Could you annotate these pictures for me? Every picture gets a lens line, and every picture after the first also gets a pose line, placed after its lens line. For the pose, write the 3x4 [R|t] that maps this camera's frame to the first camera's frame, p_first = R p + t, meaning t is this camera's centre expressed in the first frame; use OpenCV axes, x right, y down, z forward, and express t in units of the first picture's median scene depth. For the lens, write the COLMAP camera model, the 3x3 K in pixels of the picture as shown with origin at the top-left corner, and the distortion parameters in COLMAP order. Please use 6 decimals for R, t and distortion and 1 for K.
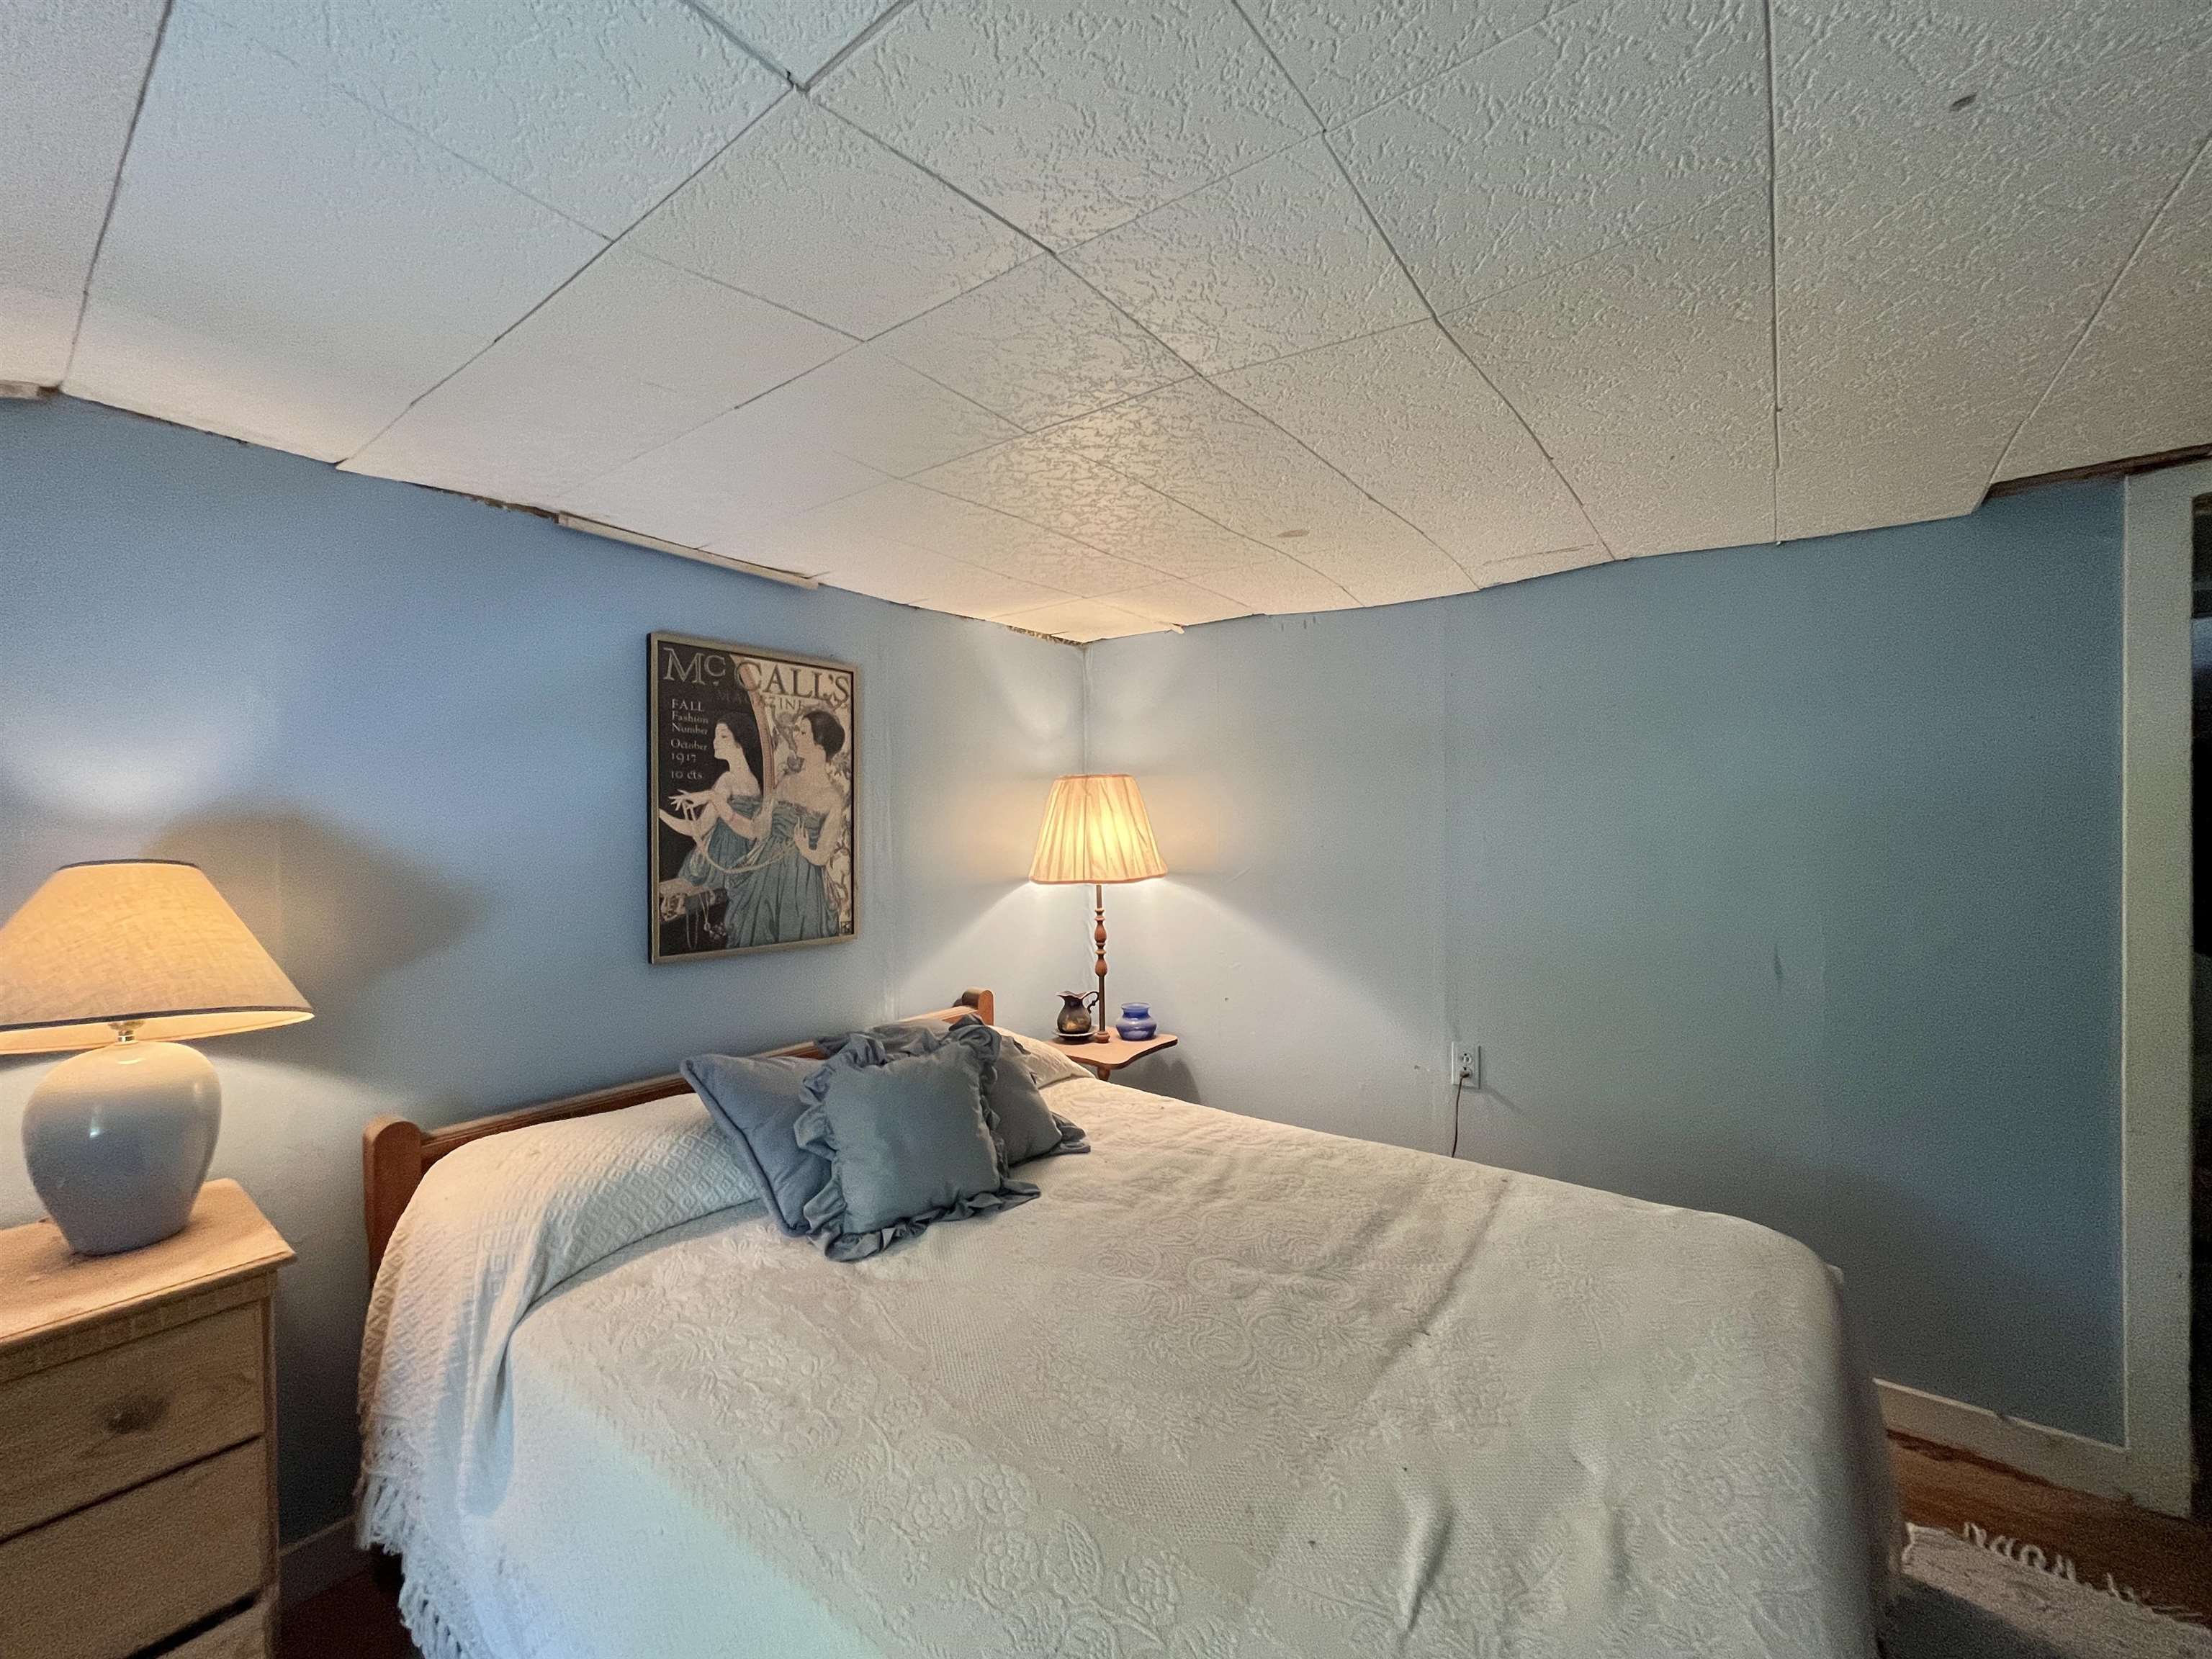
lens RADIAL K [[888.8, 0, 1106.6], [0, 888.8, 827.0], [0, 0, 1]] dist [-0.002023, -0.000551]
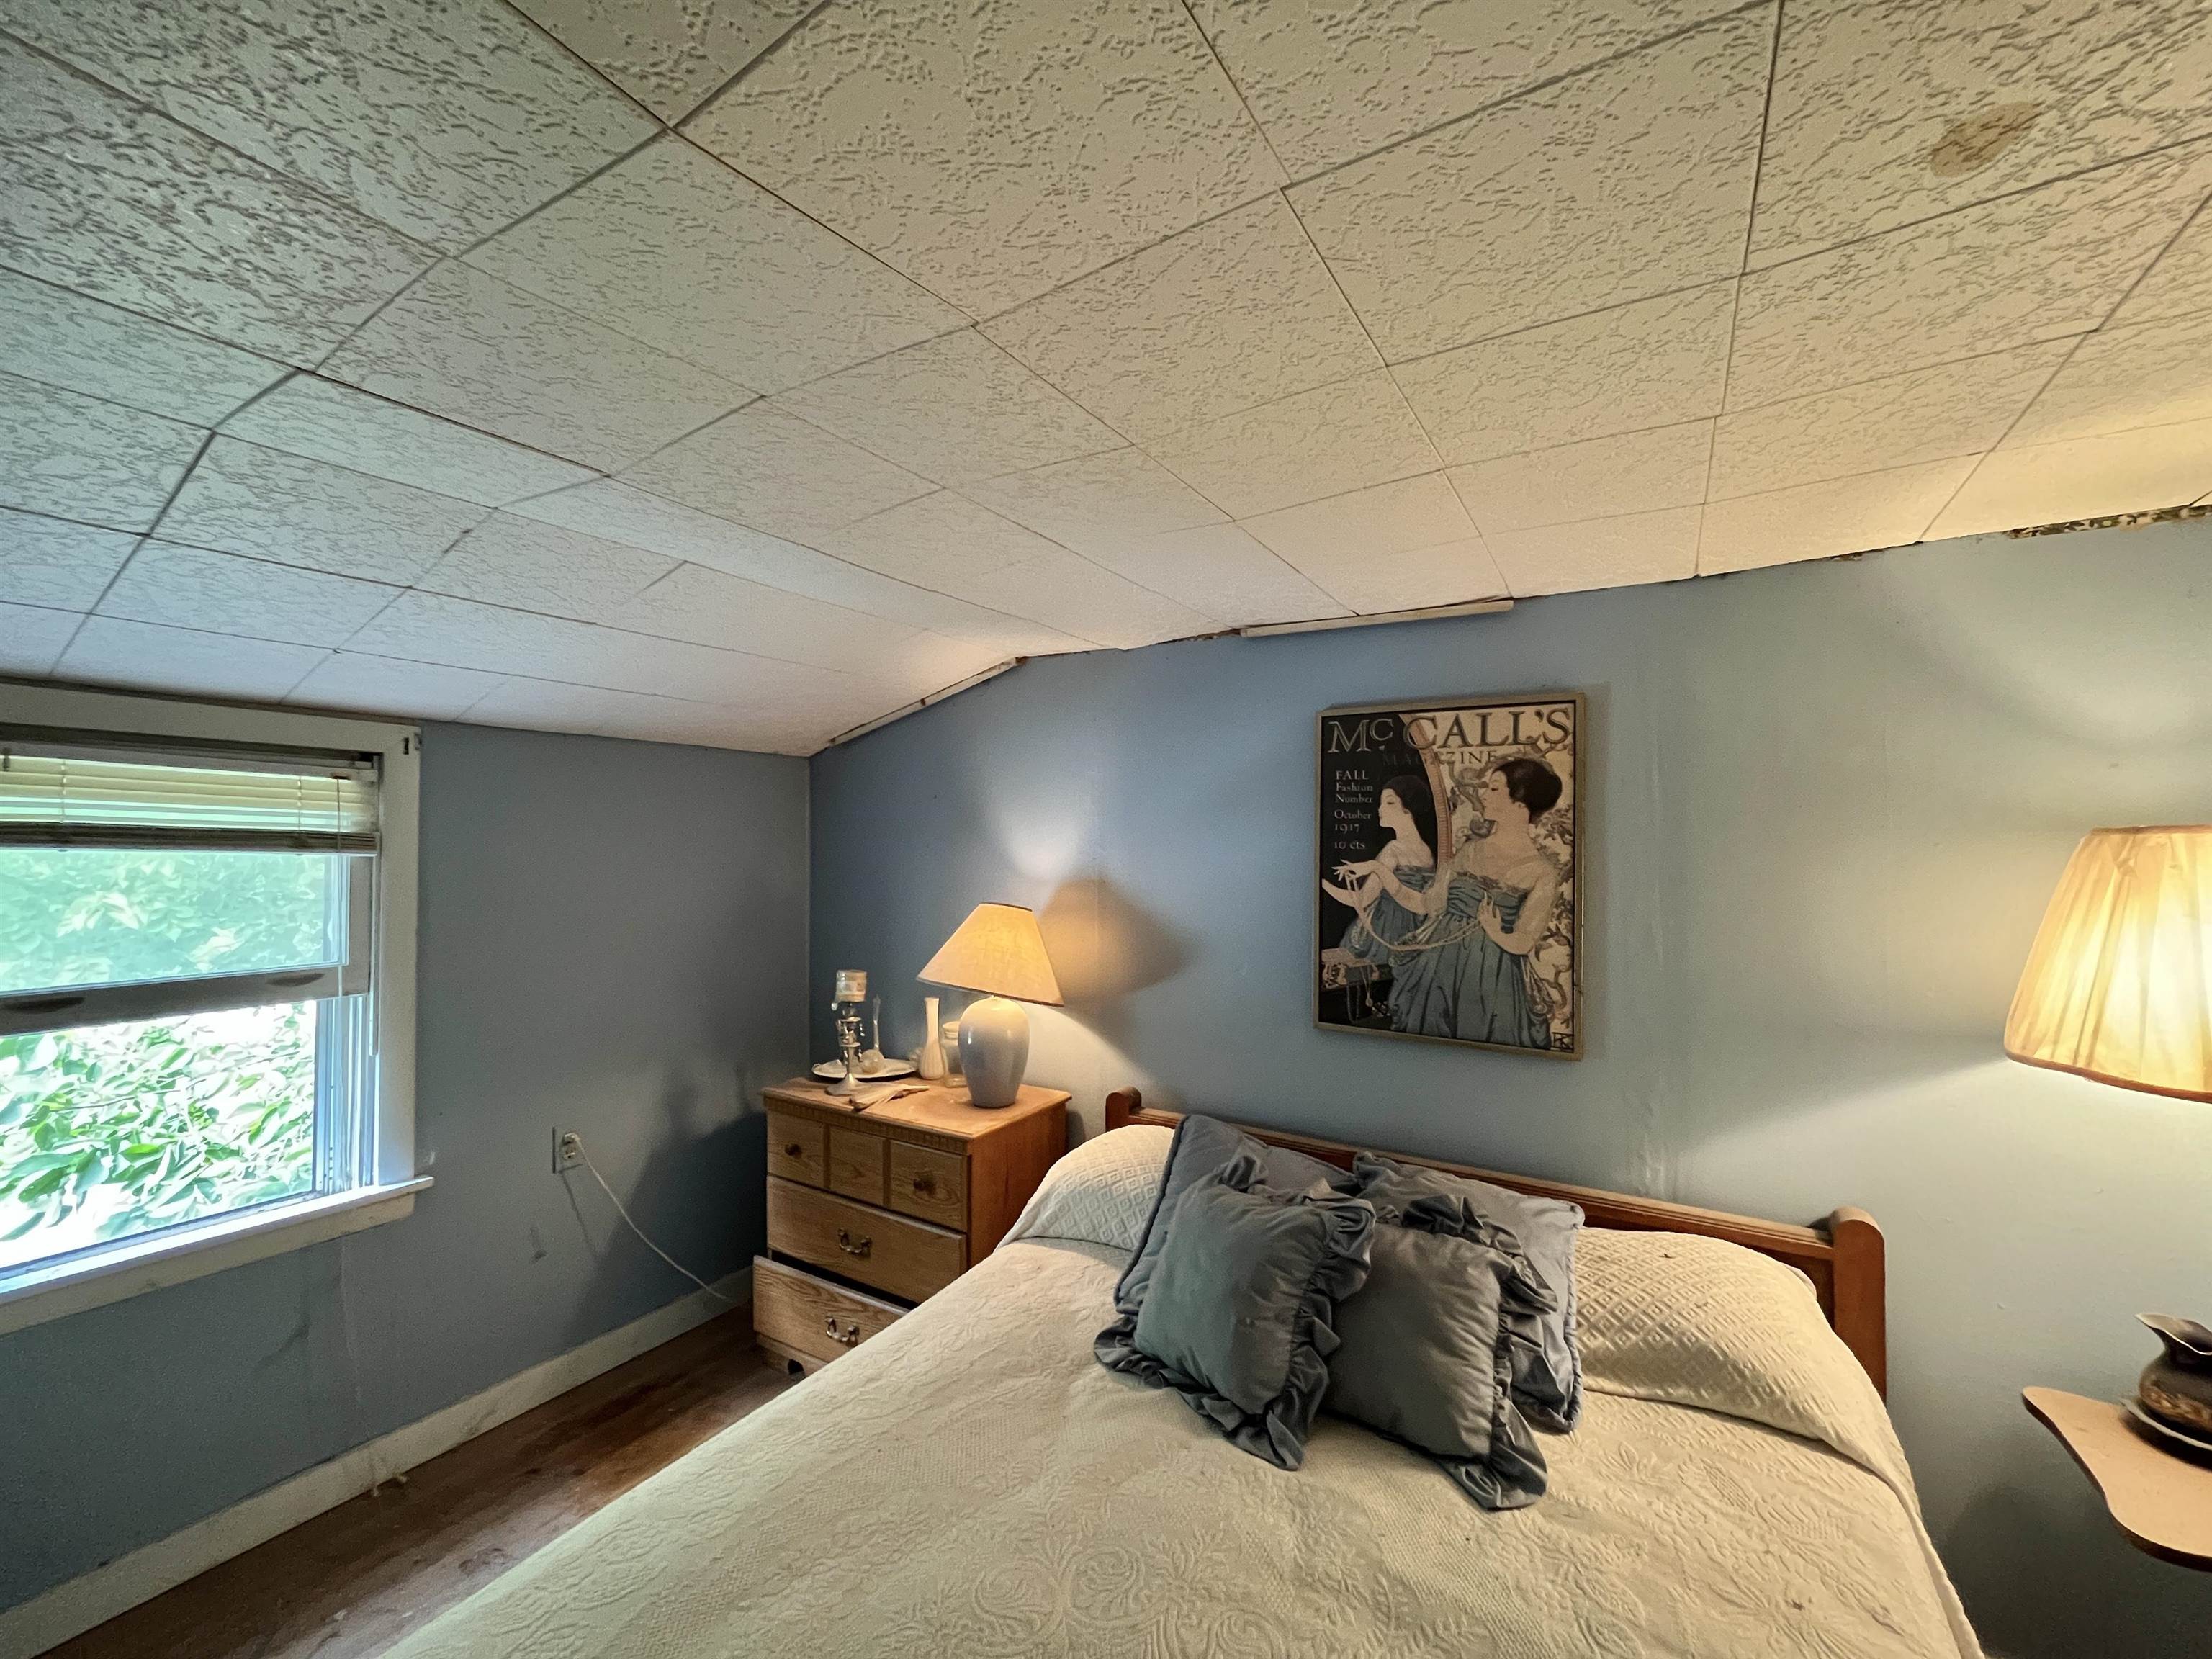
lens RADIAL K [[888.8, 0, 1106.6], [0, 888.8, 827.0], [0, 0, 1]] dist [-0.002023, -0.000551]
pose [[0.093399, -0.009639, -0.995582, 0.461213], [-0.013871, 0.999843, -0.010982, -0.060129], [0.995532, 0.014835, 0.093251, 0.595402]]
